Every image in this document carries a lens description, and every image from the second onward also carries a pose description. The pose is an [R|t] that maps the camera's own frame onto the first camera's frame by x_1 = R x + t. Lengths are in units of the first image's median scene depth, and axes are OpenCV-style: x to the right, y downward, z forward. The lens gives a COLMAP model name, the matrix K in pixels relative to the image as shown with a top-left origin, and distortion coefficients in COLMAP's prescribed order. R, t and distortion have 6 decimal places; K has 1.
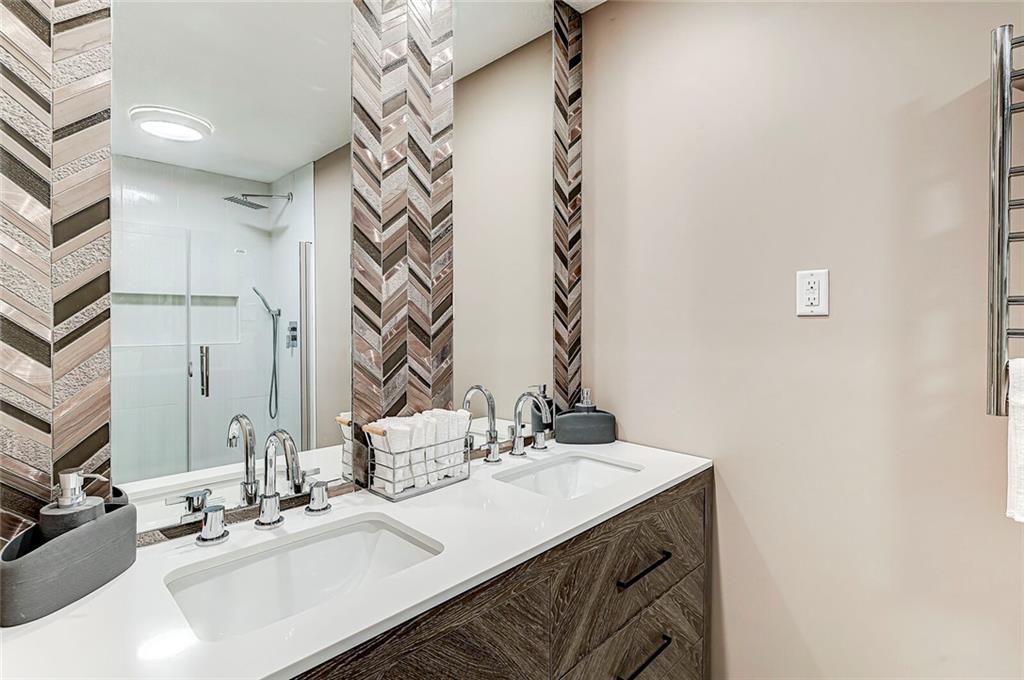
lens RADIAL K [[500.9, 0, 525.0], [0, 500.9, 319.1], [0, 0, 1]] dist [0.002650, -0.000833]
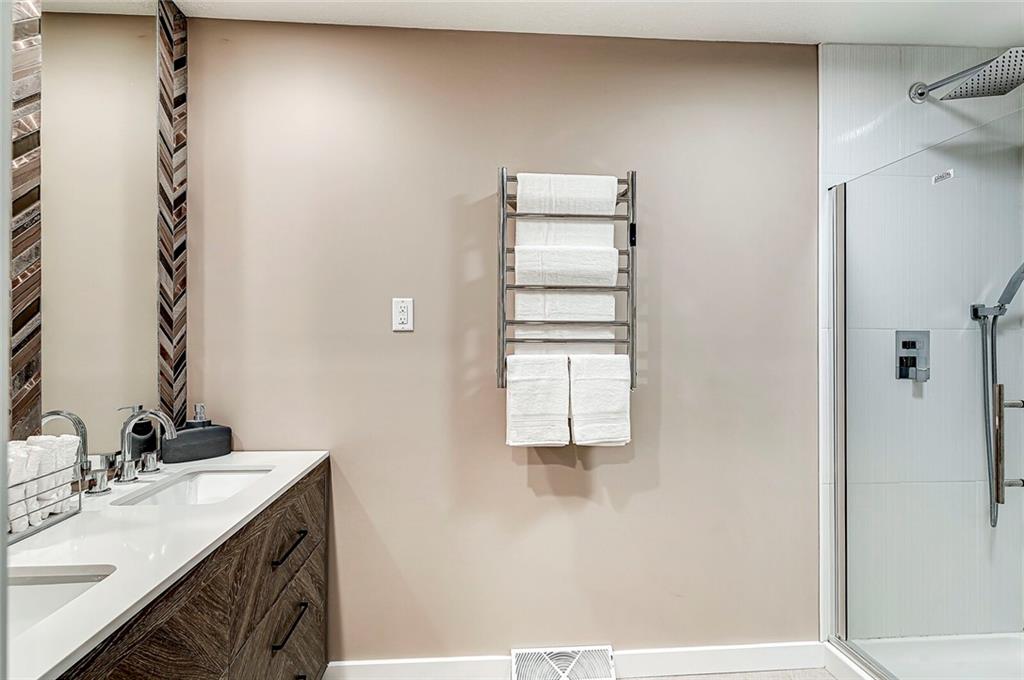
lens RADIAL K [[500.9, 0, 509.5], [0, 500.9, 331.6], [0, 0, 1]] dist [0.002650, -0.000833]
pose [[0.659940, 0.016651, 0.751133, -0.267866], [-0.000414, 0.999762, -0.021799, 0.023495], [-0.751318, 0.014075, 0.659790, -0.131170]]
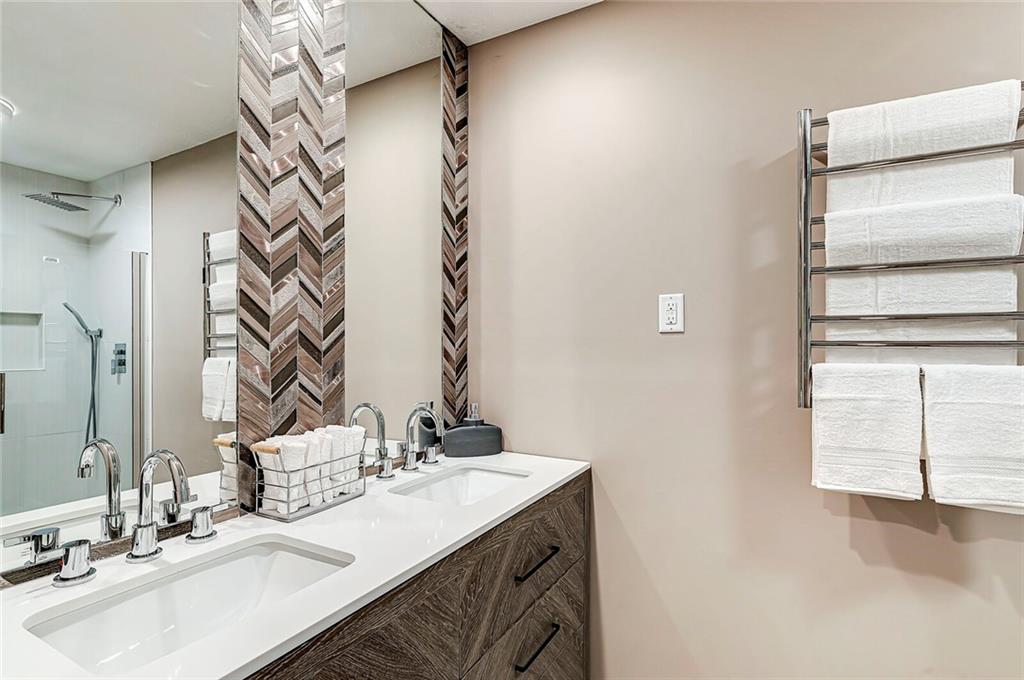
lens RADIAL K [[500.9, 0, 517.6], [0, 500.9, 337.1], [0, 0, 1]] dist [0.002650, -0.000833]
pose [[0.965811, 0.004871, 0.259203, -0.076025], [-0.000697, 0.999869, -0.016193, 0.021863], [-0.259247, 0.015459, 0.965687, -0.040524]]
